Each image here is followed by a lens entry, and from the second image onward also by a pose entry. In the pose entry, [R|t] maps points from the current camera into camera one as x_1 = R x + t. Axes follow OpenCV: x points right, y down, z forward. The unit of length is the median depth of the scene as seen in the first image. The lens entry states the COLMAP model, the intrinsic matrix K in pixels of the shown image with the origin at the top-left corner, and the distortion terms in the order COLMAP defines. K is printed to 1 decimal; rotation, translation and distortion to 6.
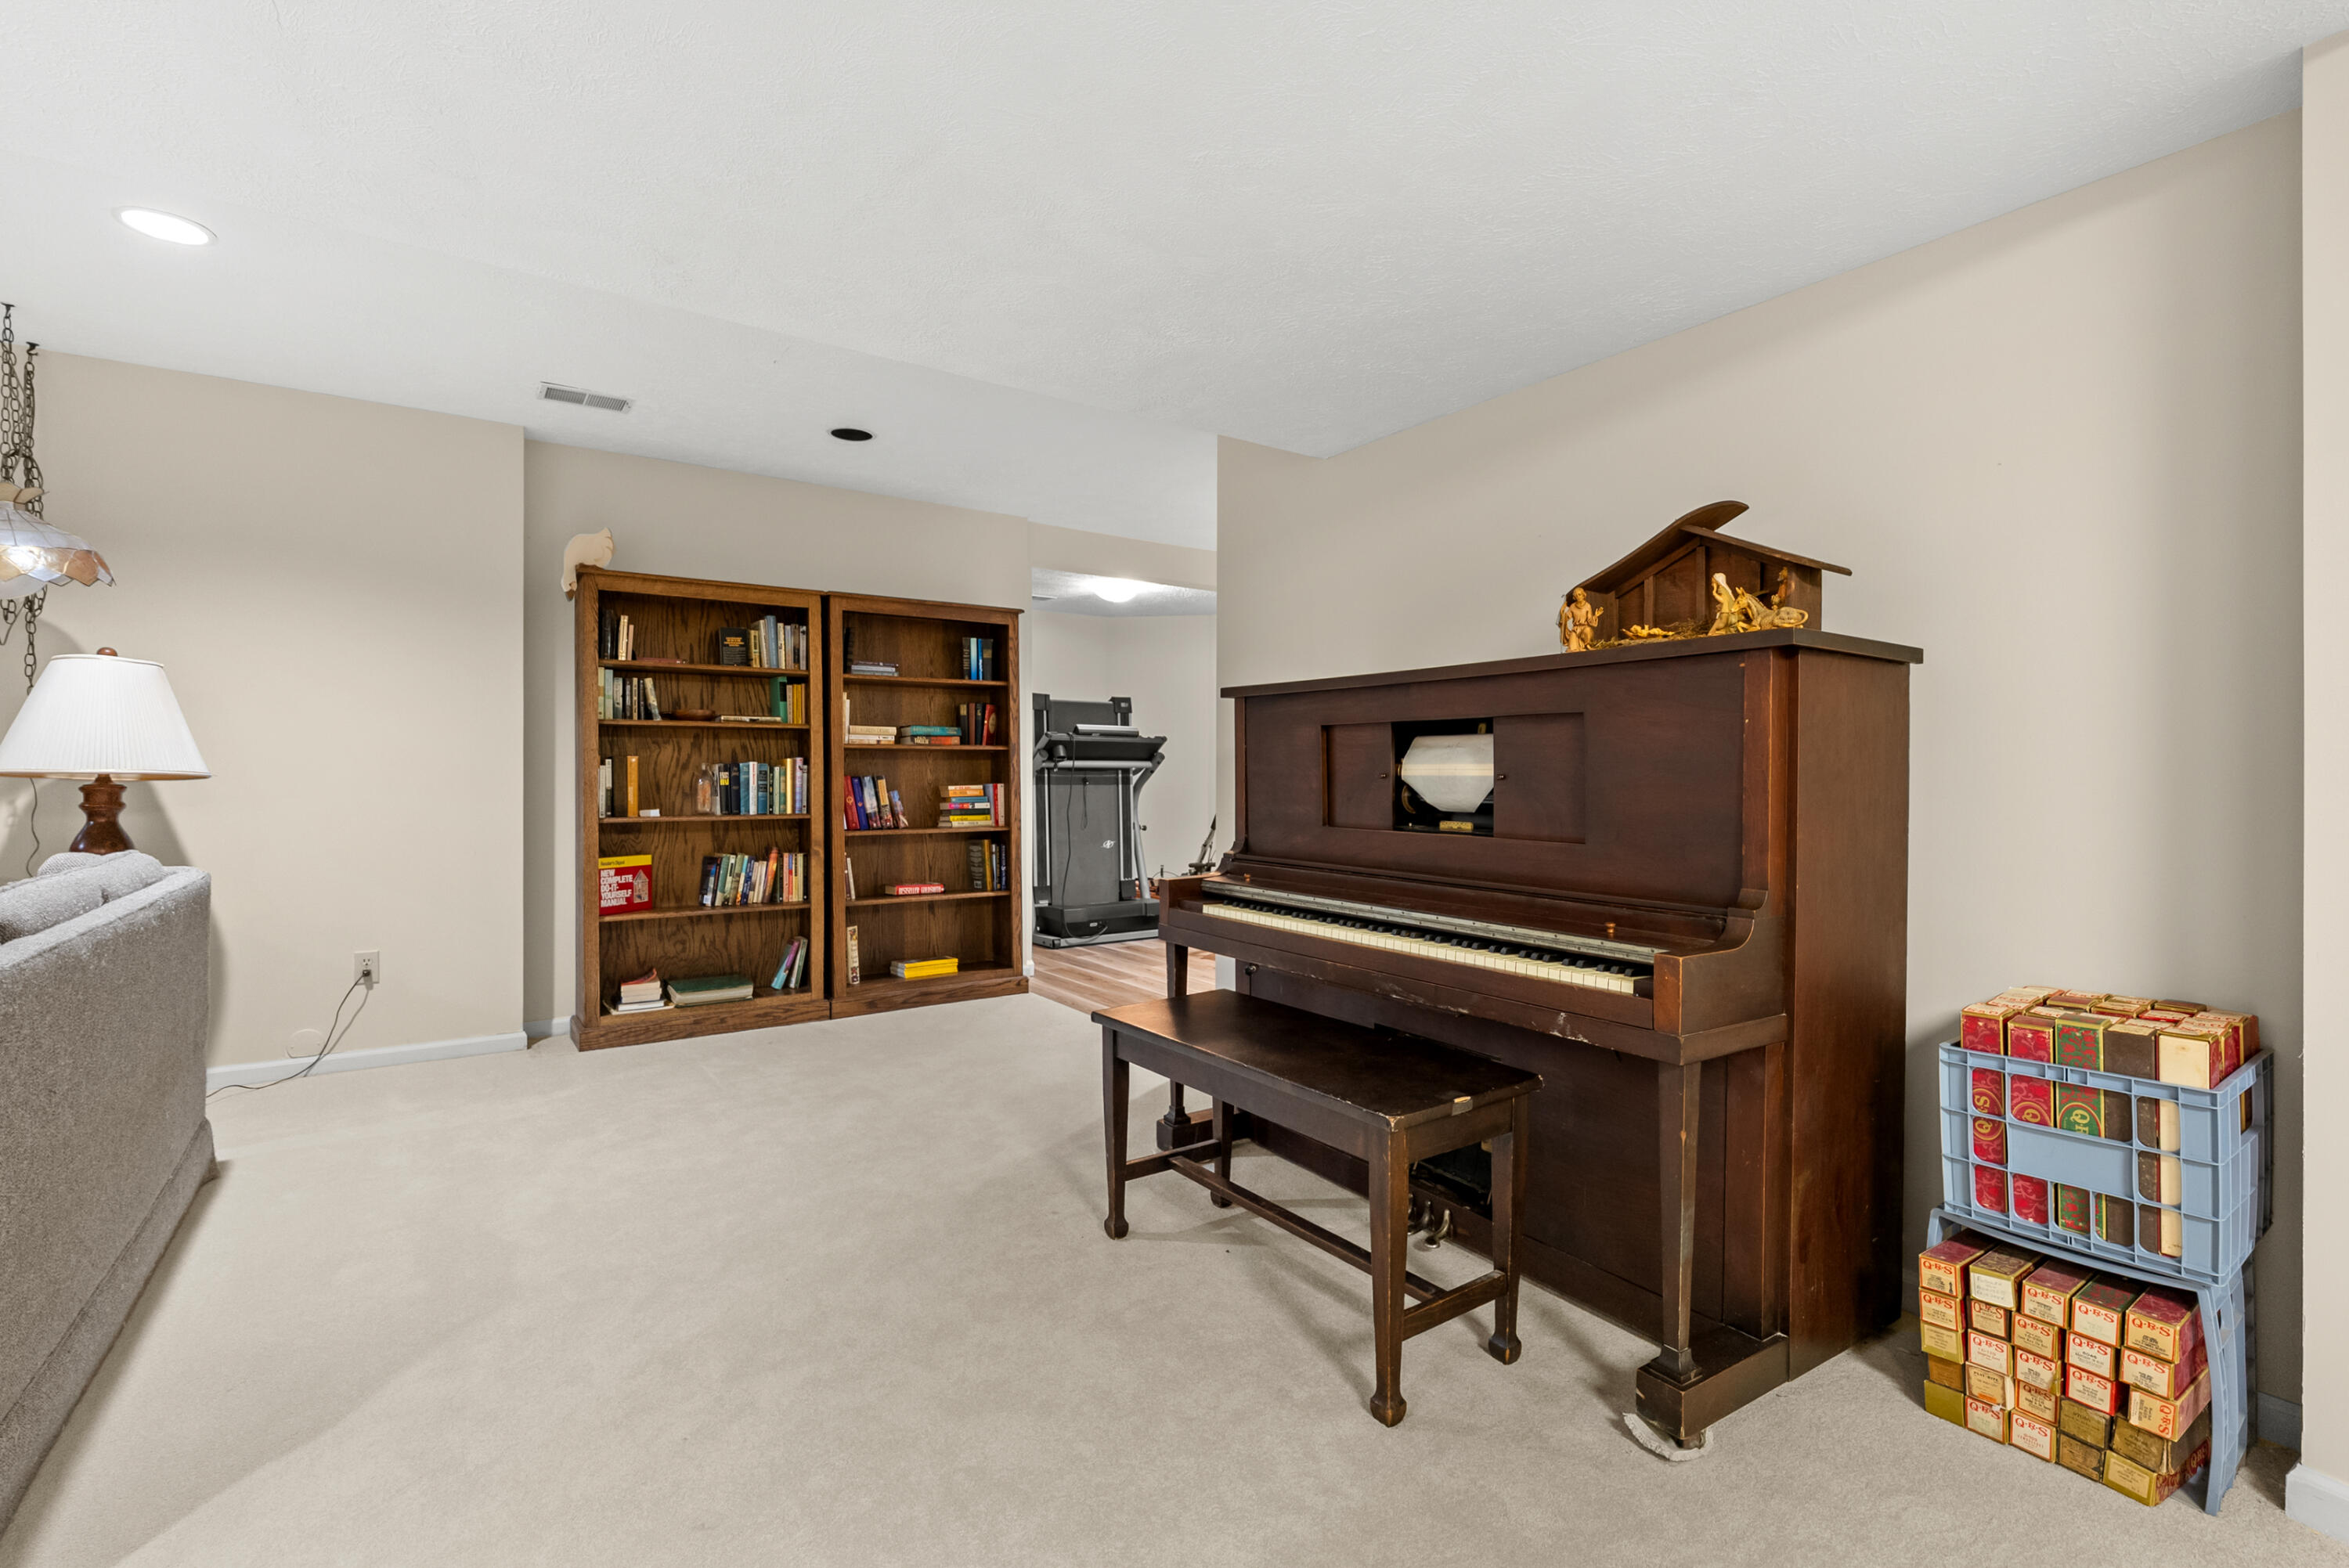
lens RADIAL K [[1081.4, 0, 1193.9], [0, 1081.4, 789.3], [0, 0, 1]] dist [-0.005103, 0.001327]
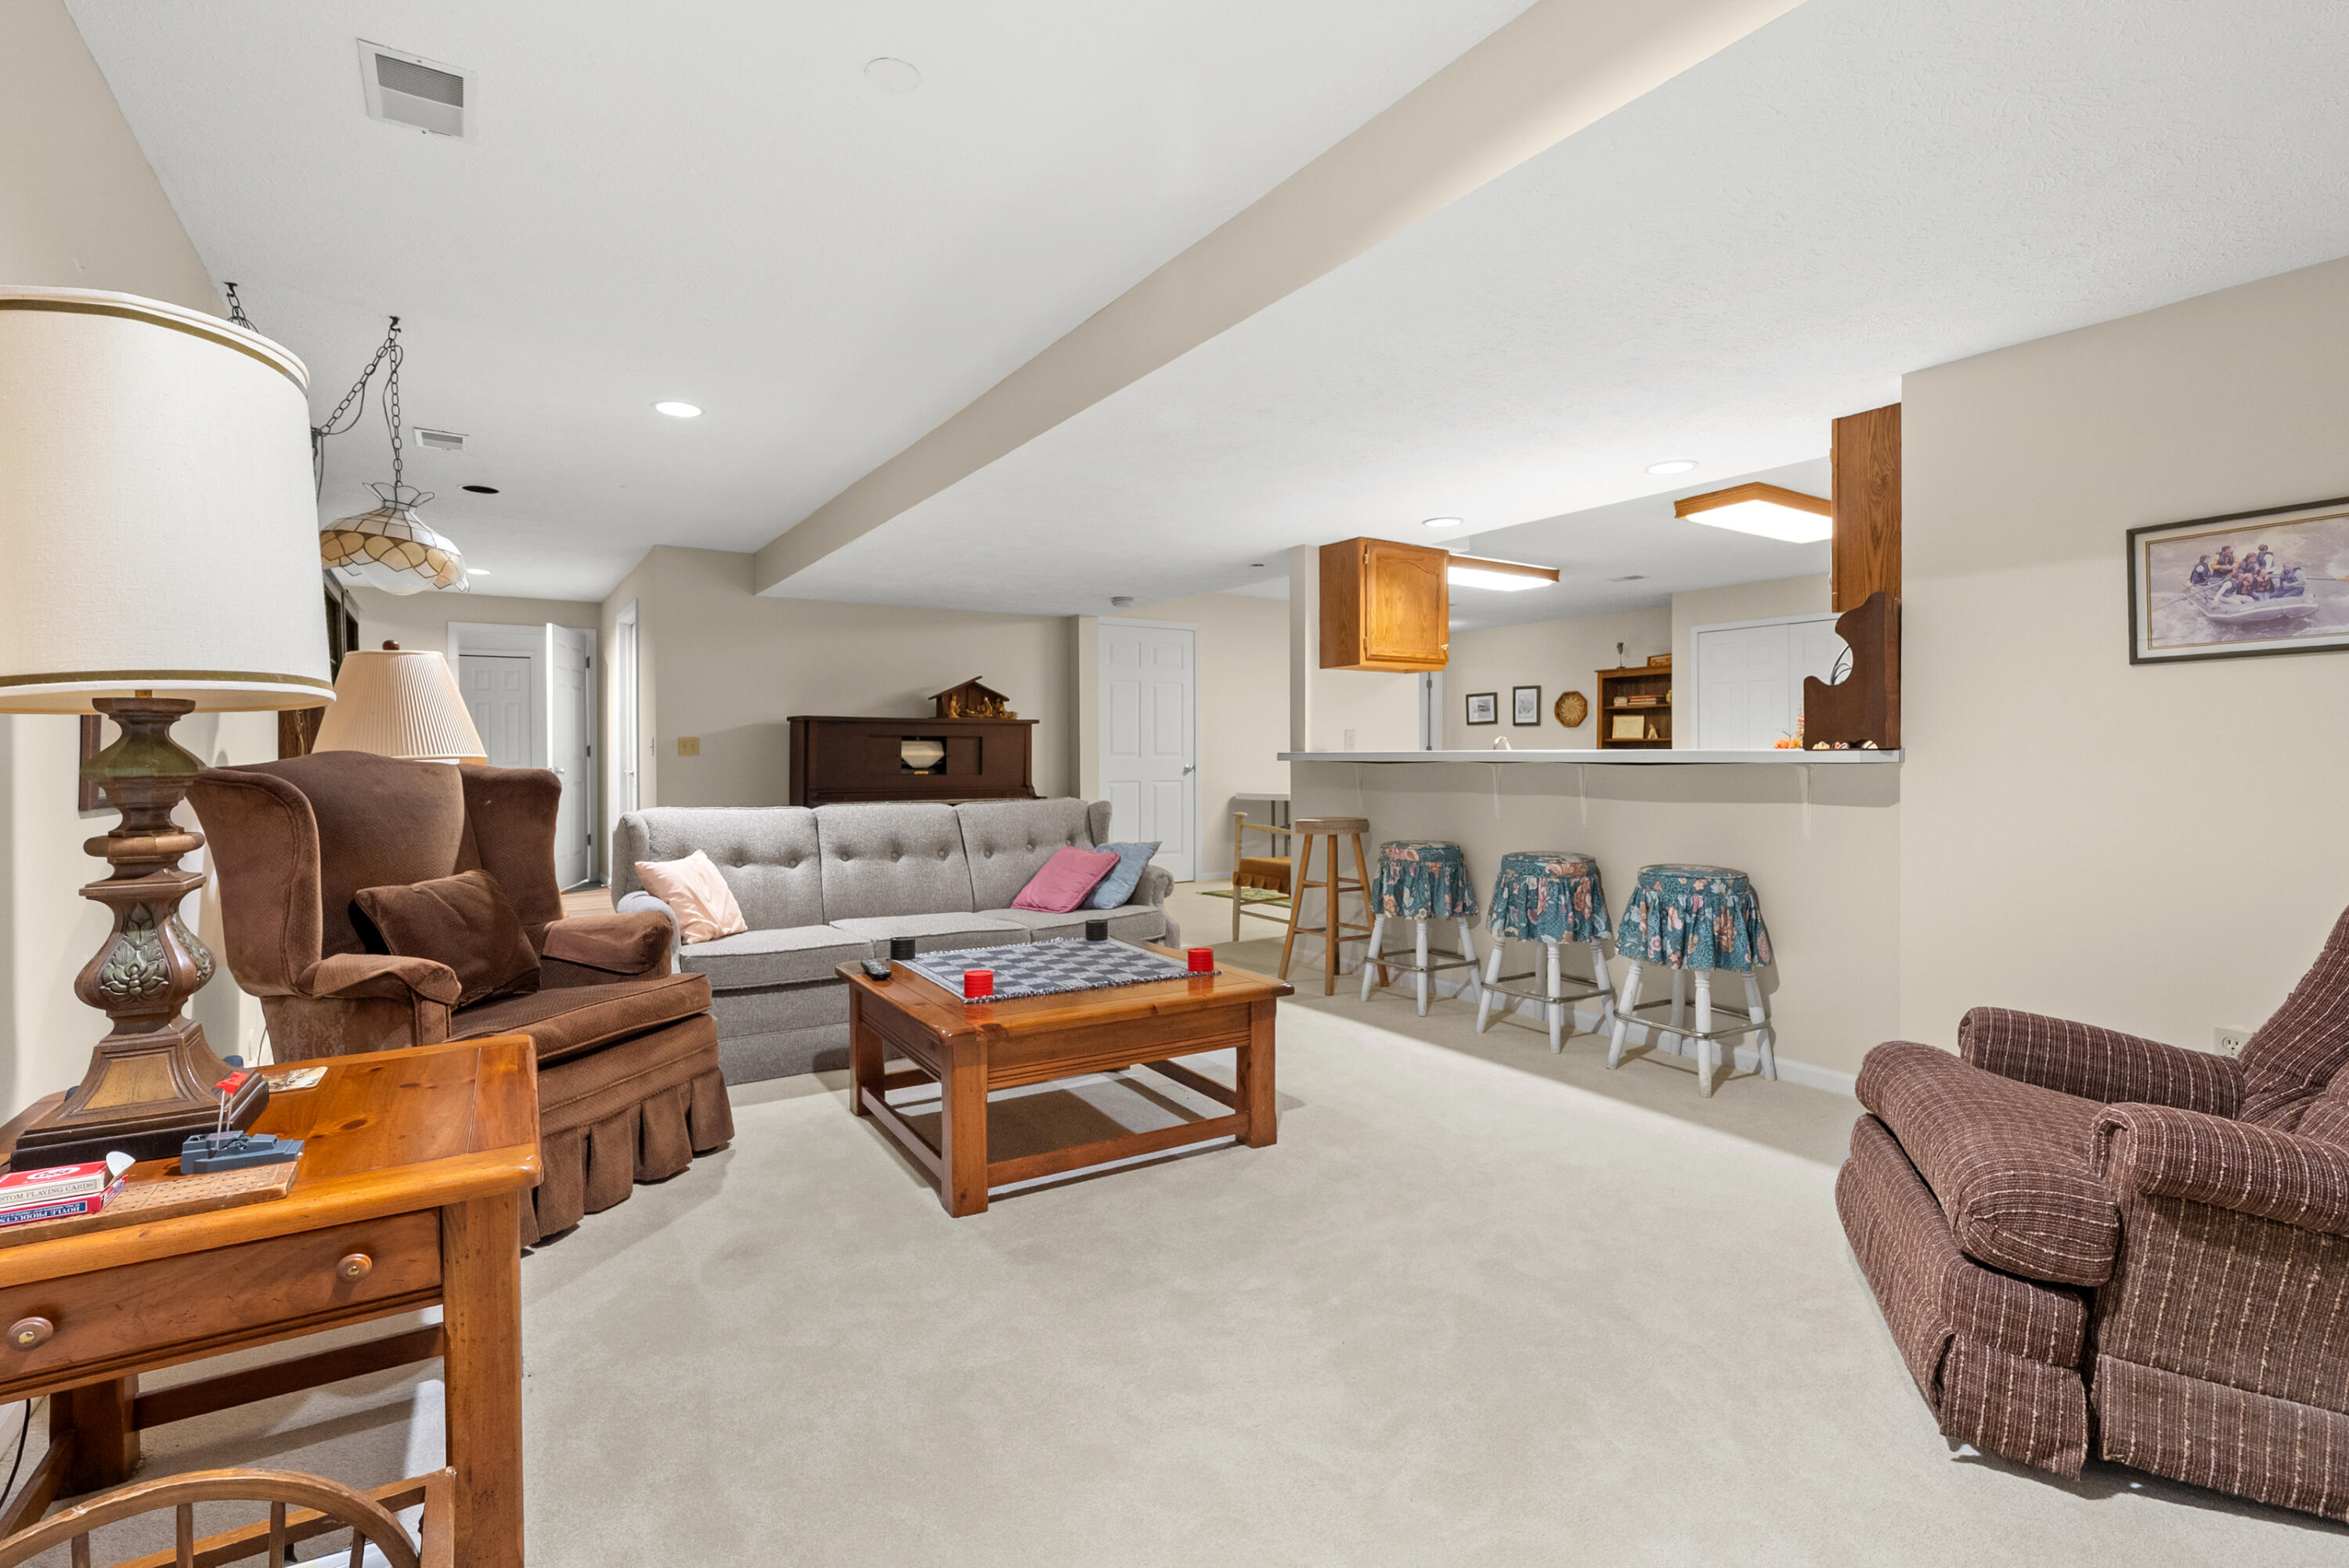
lens RADIAL K [[1081.4, 0, 1193.9], [0, 1081.4, 789.3], [0, 0, 1]] dist [-0.005103, 0.001327]
pose [[0.035472, -0.033538, 0.998808, -1.436999], [0.014017, 0.999355, 0.033058, -0.003918], [-0.999272, 0.012828, 0.035919, 0.114289]]
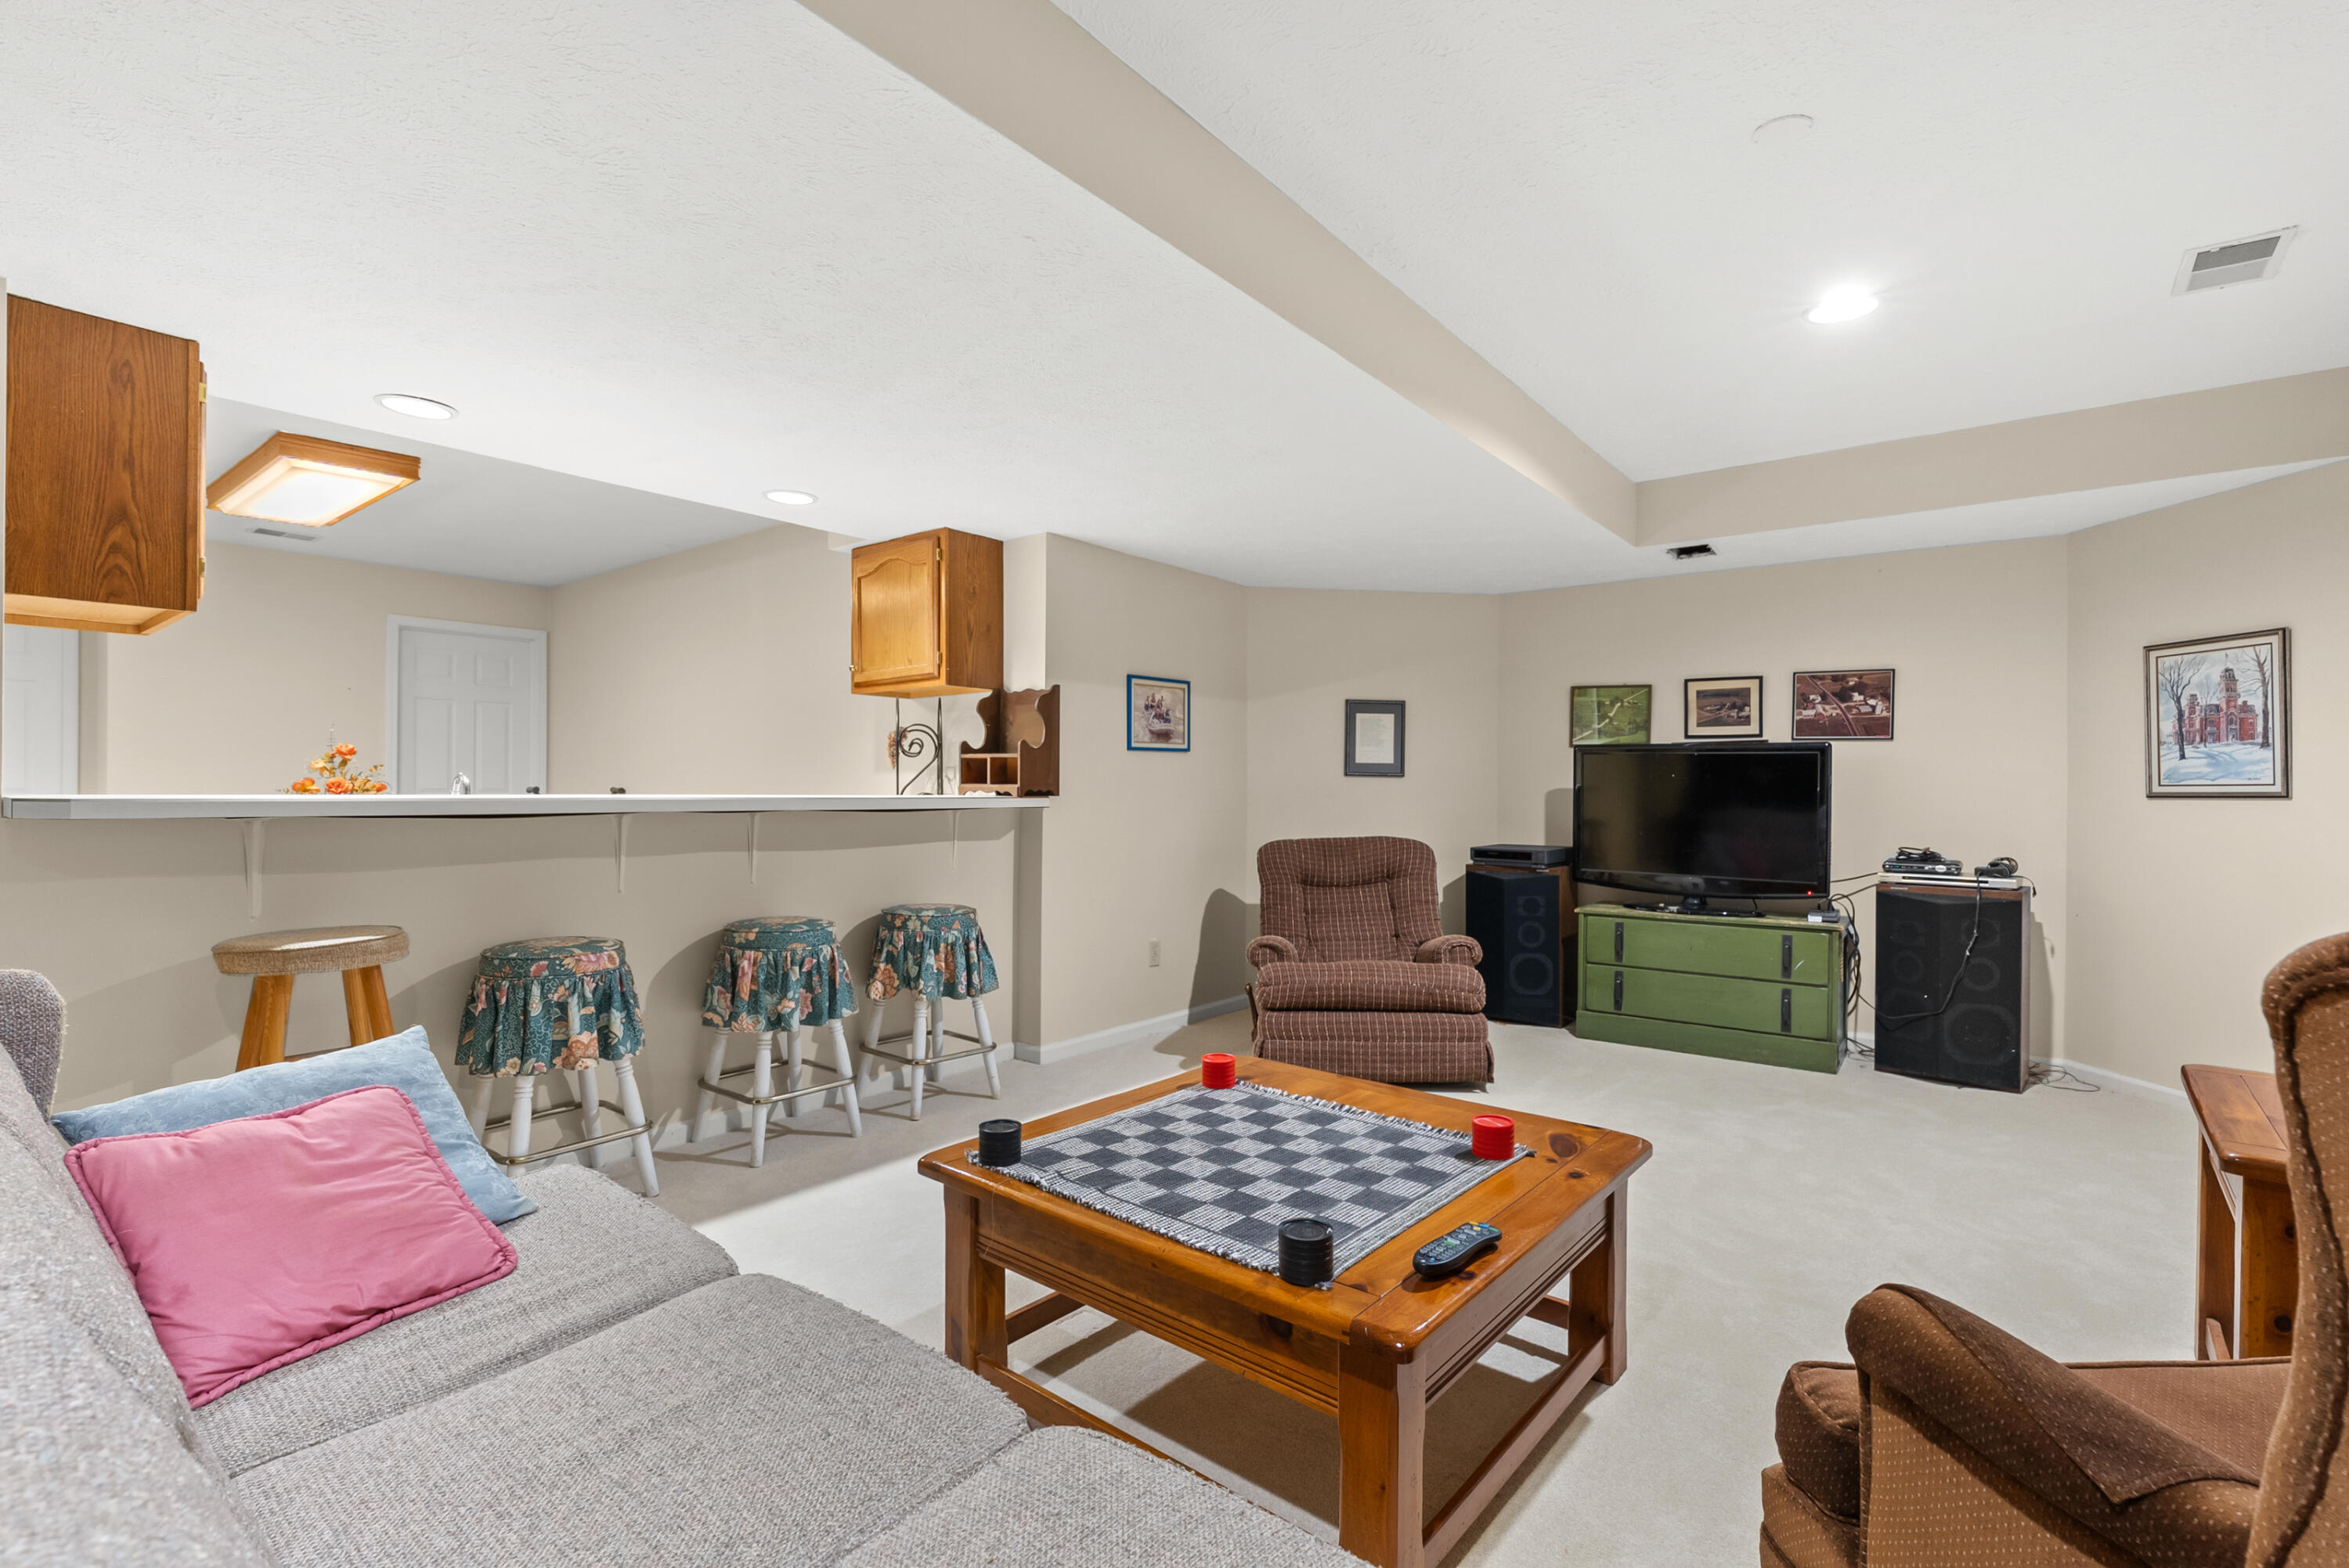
lens RADIAL K [[1081.4, 0, 1193.9], [0, 1081.4, 789.3], [0, 0, 1]] dist [-0.005103, 0.001327]
pose [[-0.957723, -0.010196, -0.287512, -0.607985], [-0.014104, 0.999834, 0.011524, -0.019736], [0.287346, 0.015092, -0.957708, 0.637392]]
